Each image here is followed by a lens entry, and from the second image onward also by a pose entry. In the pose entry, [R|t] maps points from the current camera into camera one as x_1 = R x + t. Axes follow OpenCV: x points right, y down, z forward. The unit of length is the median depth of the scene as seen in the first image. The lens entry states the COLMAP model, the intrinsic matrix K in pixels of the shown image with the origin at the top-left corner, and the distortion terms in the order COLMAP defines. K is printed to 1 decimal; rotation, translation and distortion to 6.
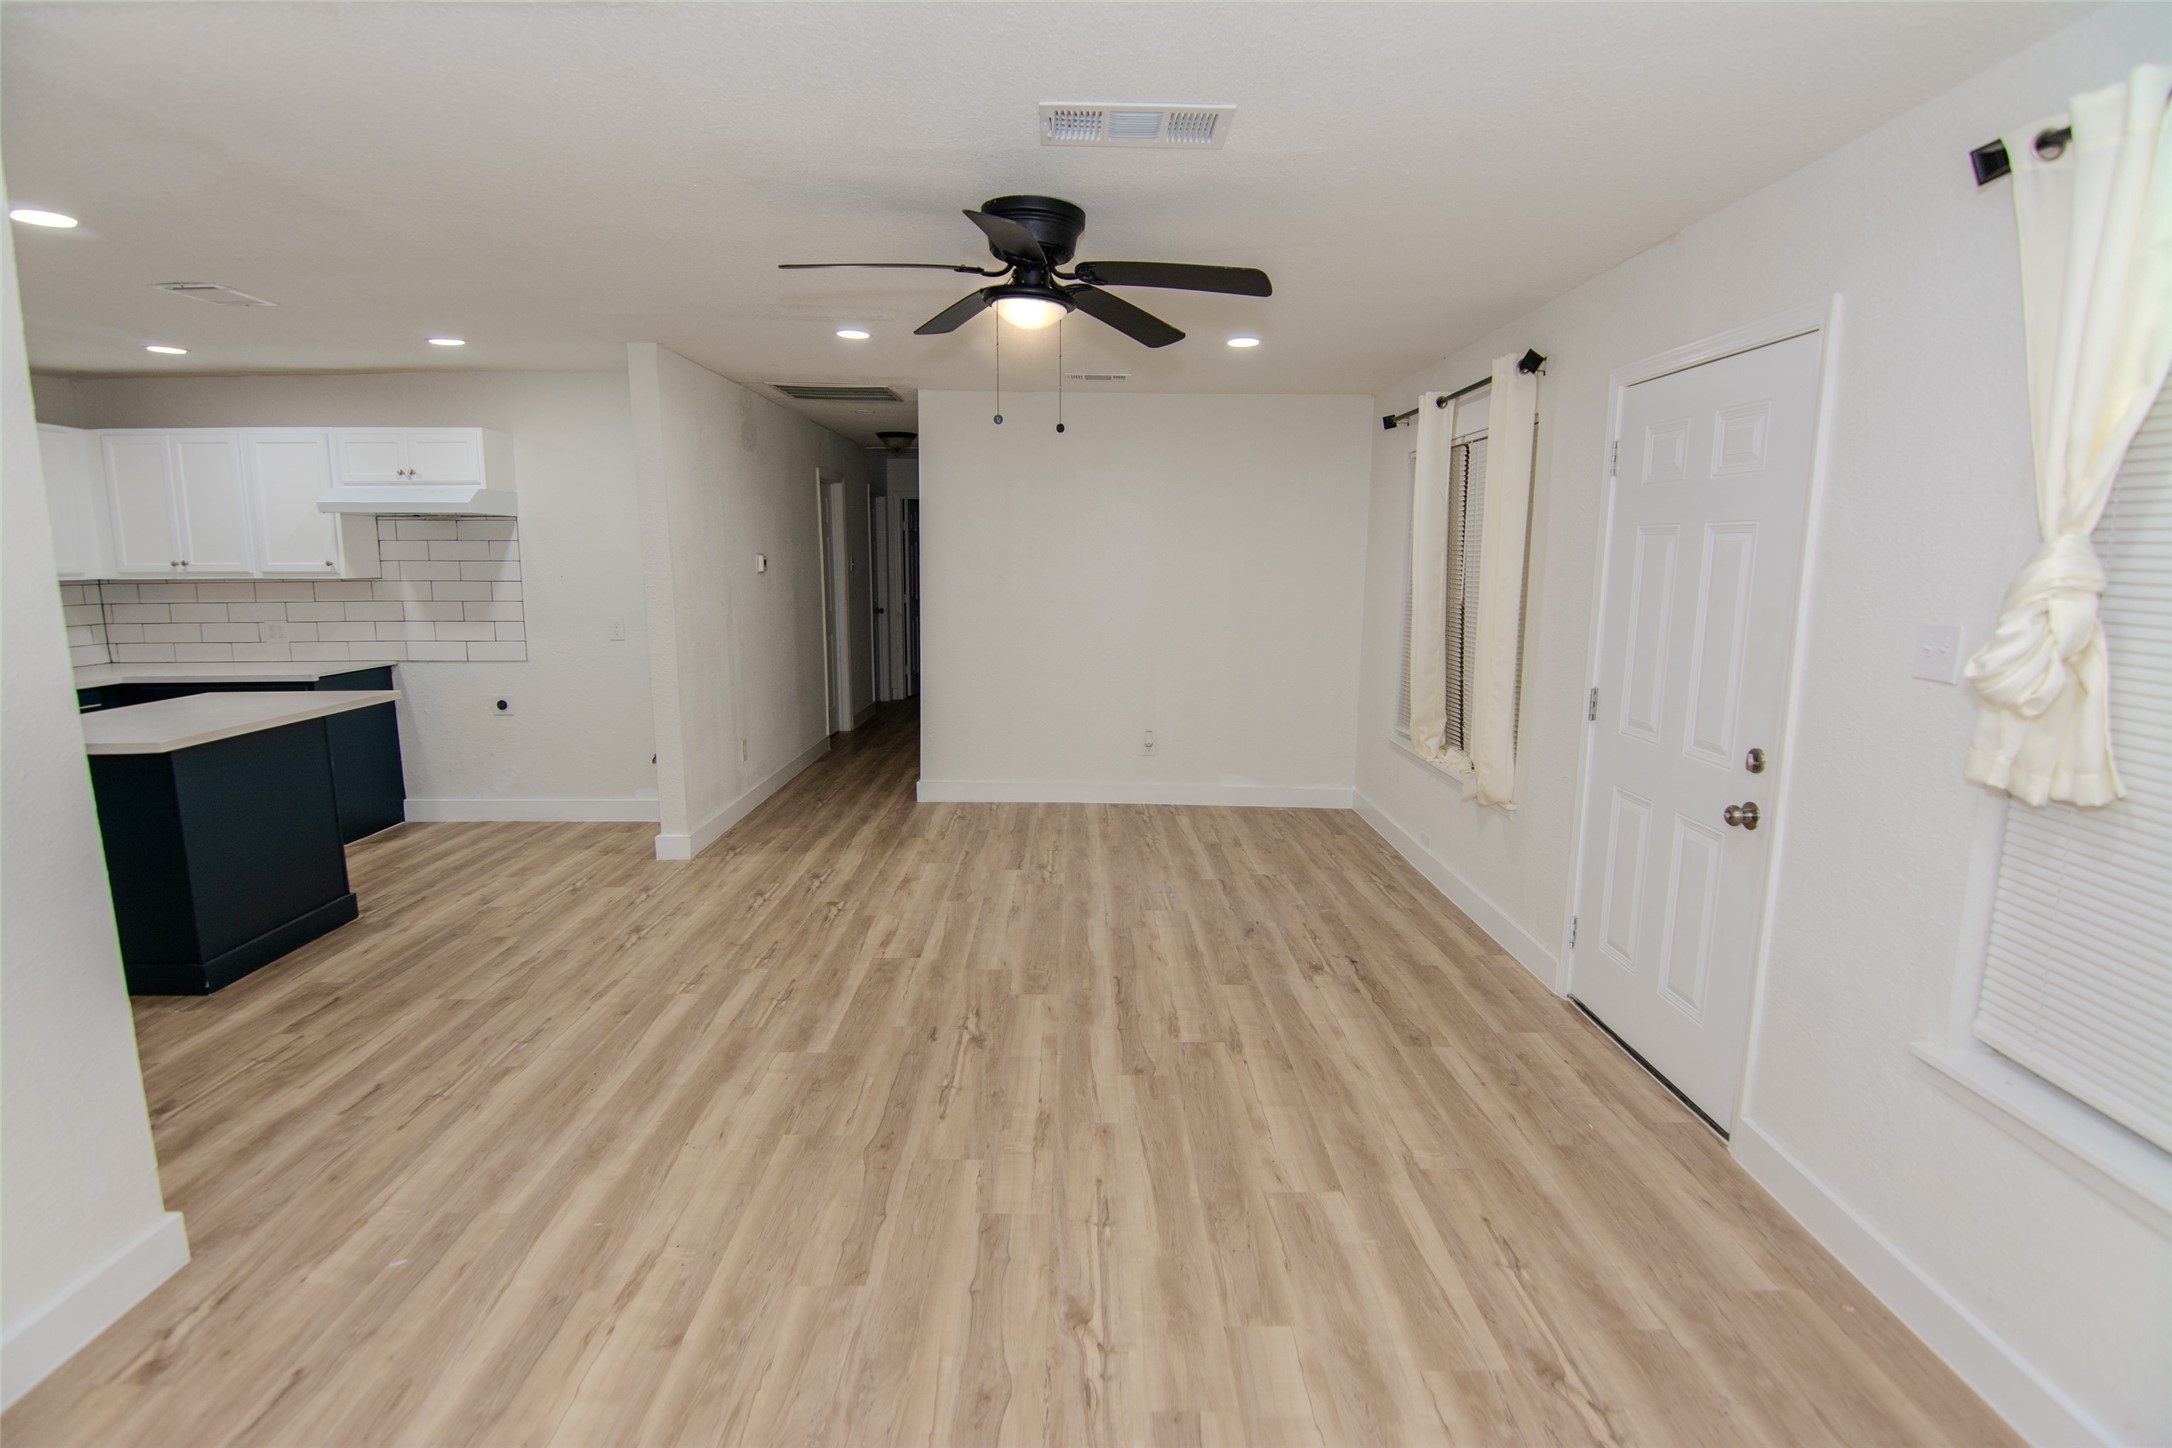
lens RADIAL K [[1060.0, 0, 1100.9], [0, 1060.0, 725.6], [0, 0, 1]] dist [-0.012740, -0.005662]
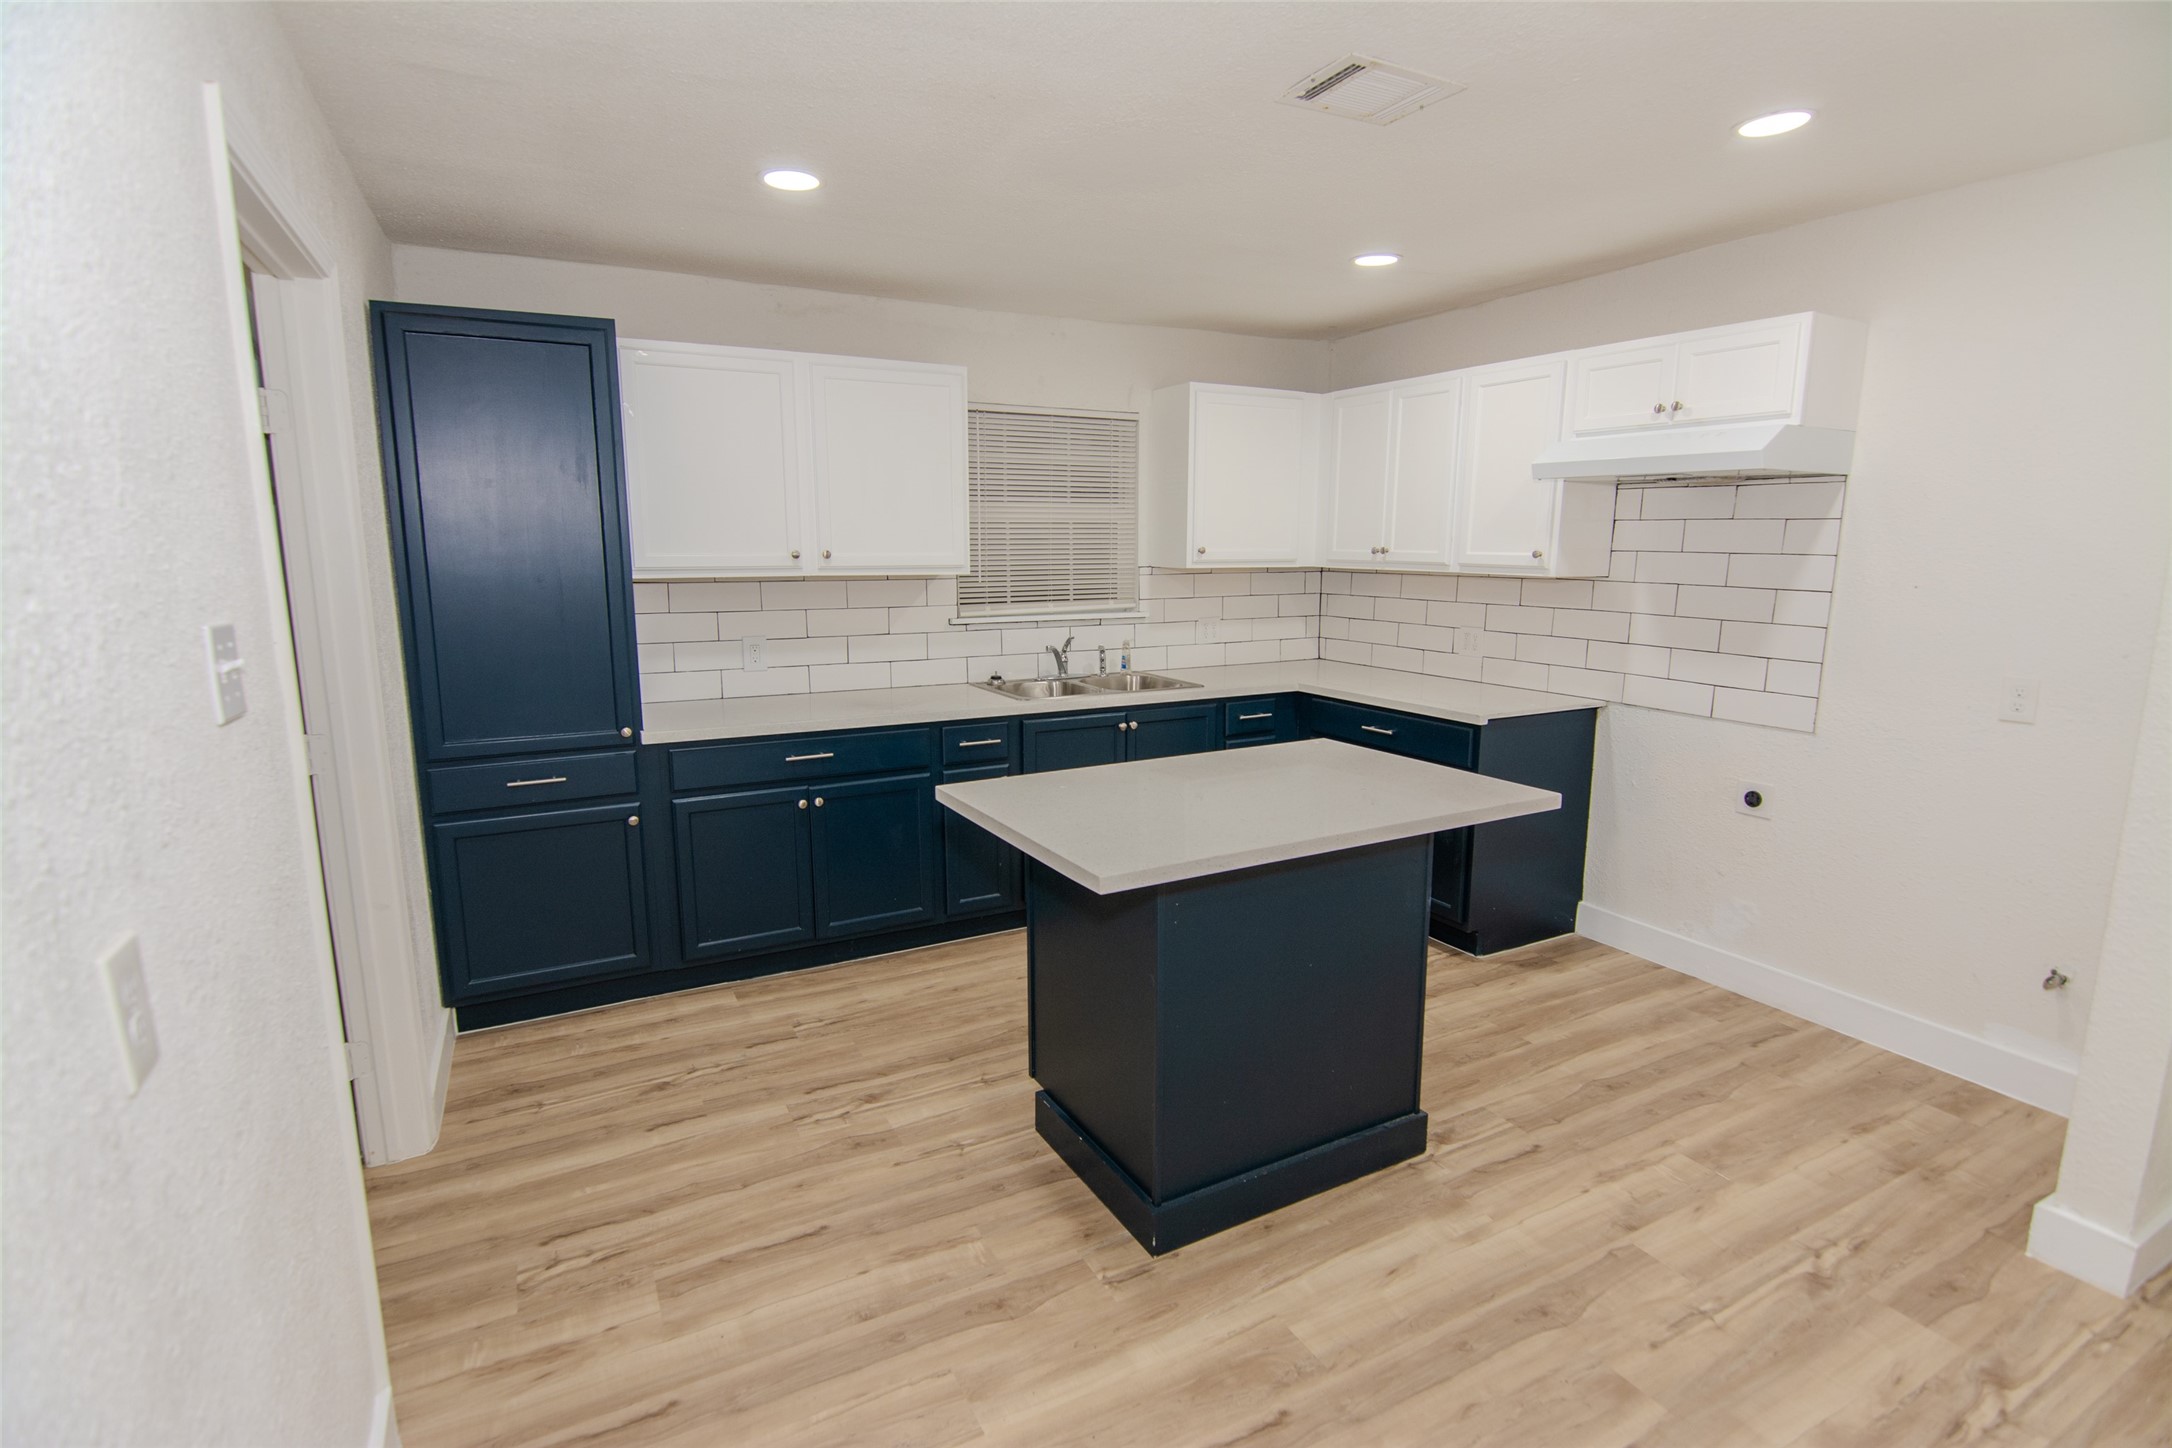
lens RADIAL K [[1060.0, 0, 1084.7], [0, 1060.0, 724.8], [0, 0, 1]] dist [-0.012740, -0.005662]
pose [[0.451579, 0.155873, -0.878510, -0.307316], [-0.141619, 0.984661, 0.101912, -0.091825], [0.880921, 0.078392, 0.466727, 0.535274]]
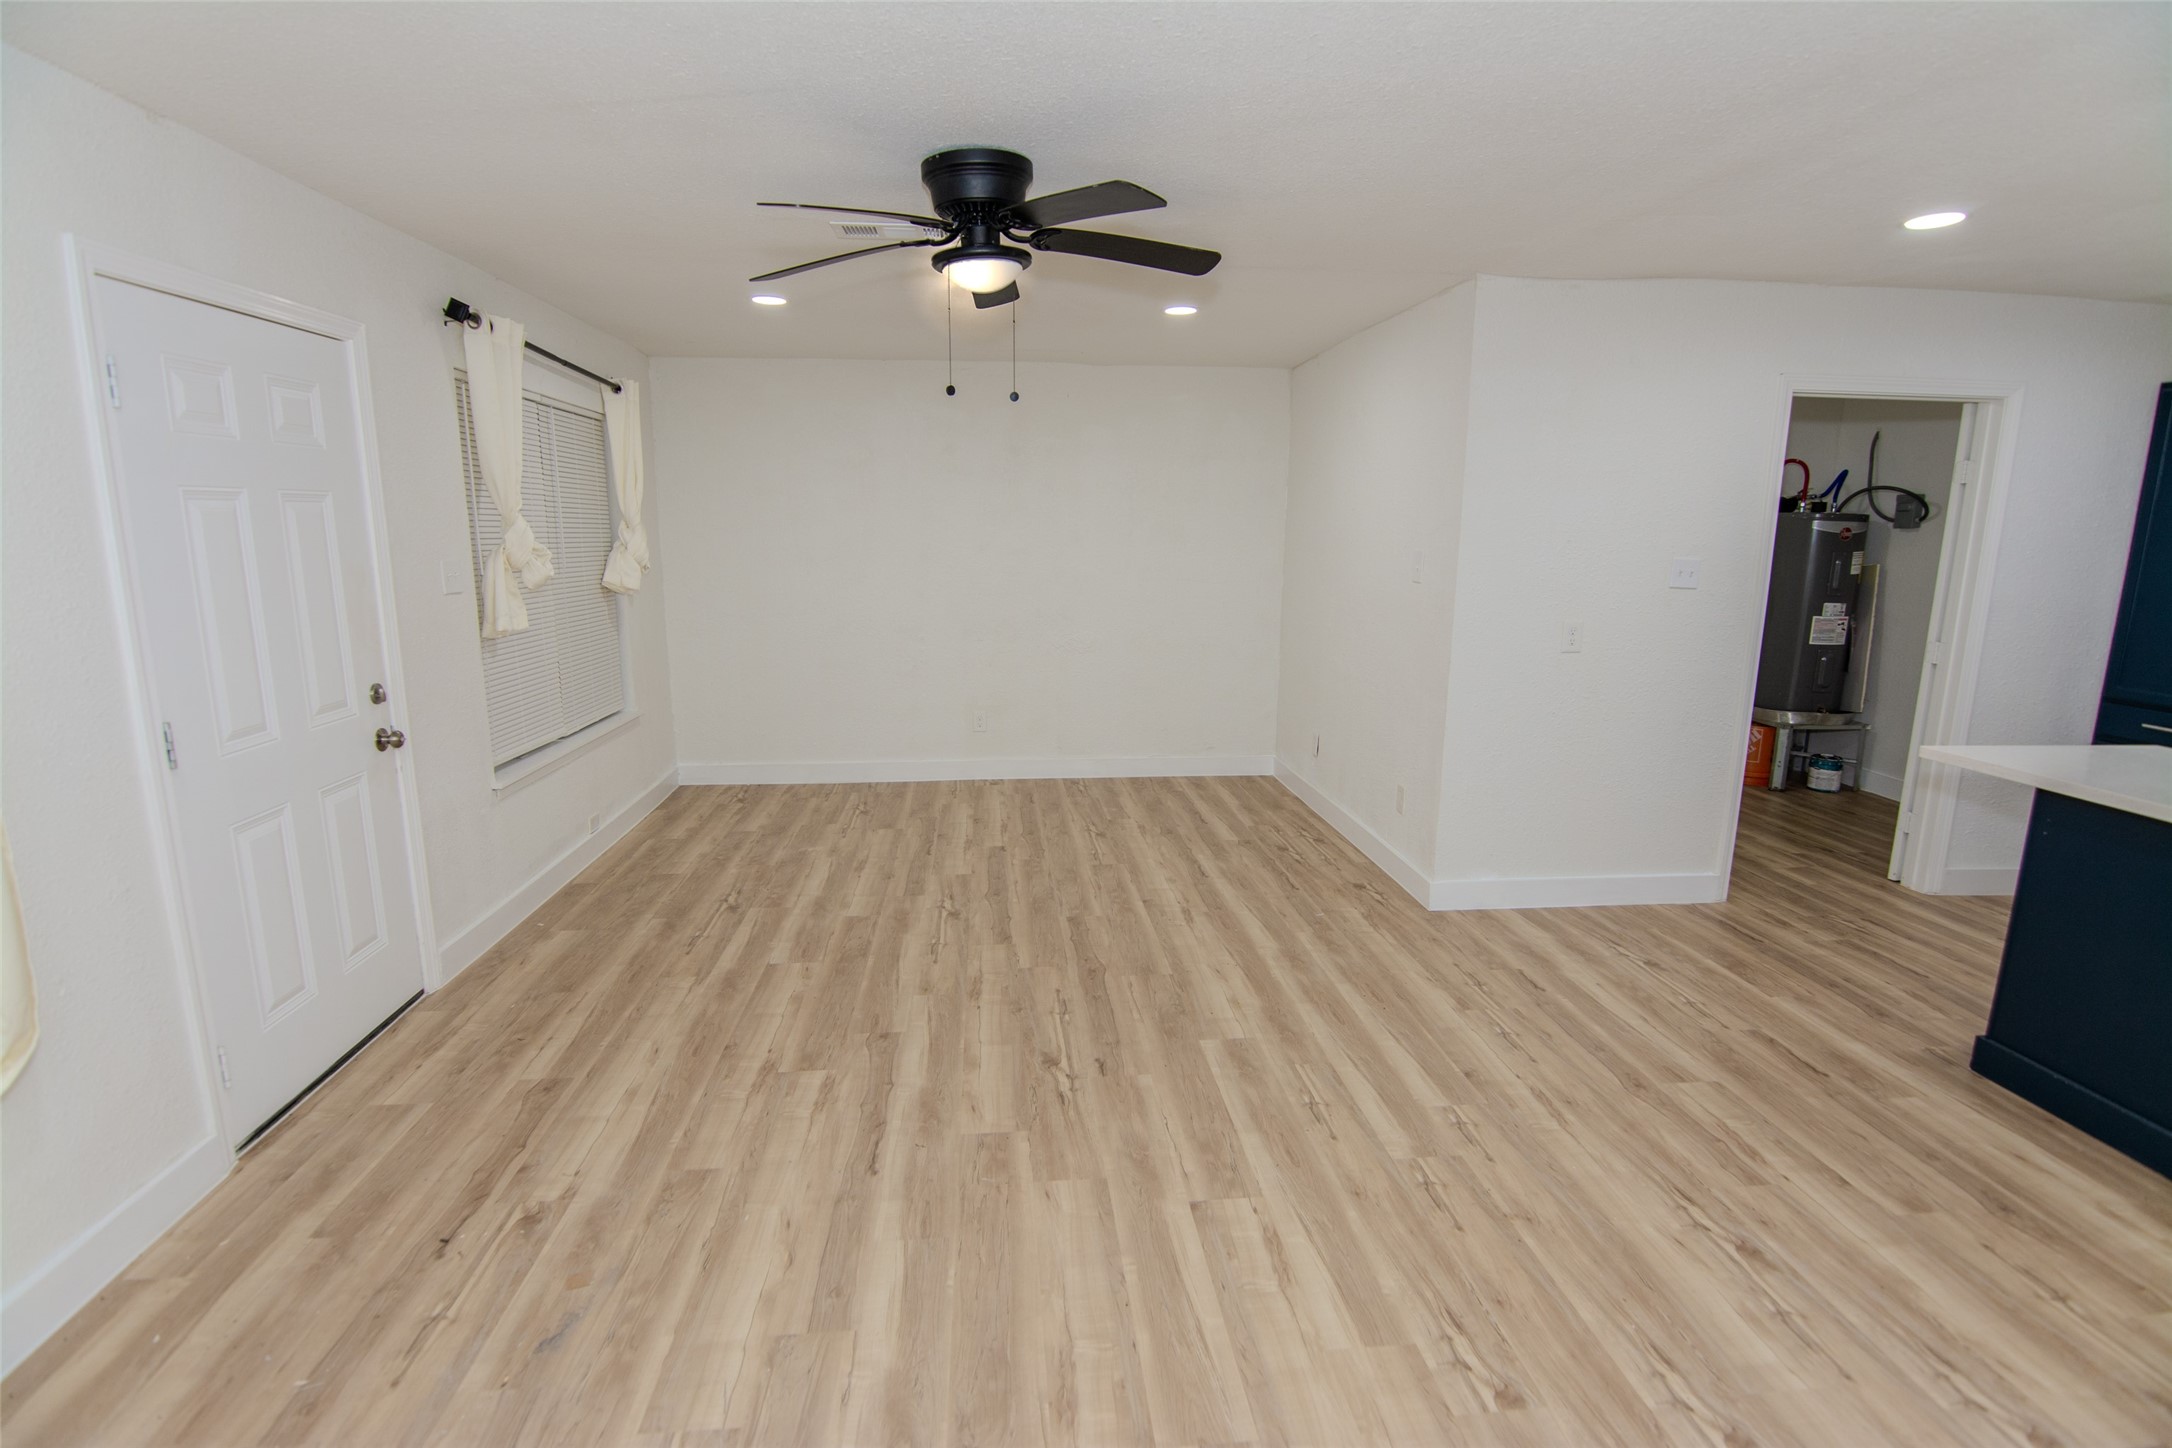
lens RADIAL K [[1060.0, 0, 1085.6], [0, 1060.0, 726.5], [0, 0, 1]] dist [-0.012740, -0.005662]
pose [[-0.997449, -0.002014, -0.071352, -0.062349], [-0.026640, 0.937879, 0.345939, -0.229547], [0.066223, 0.346958, -0.935540, 1.364232]]
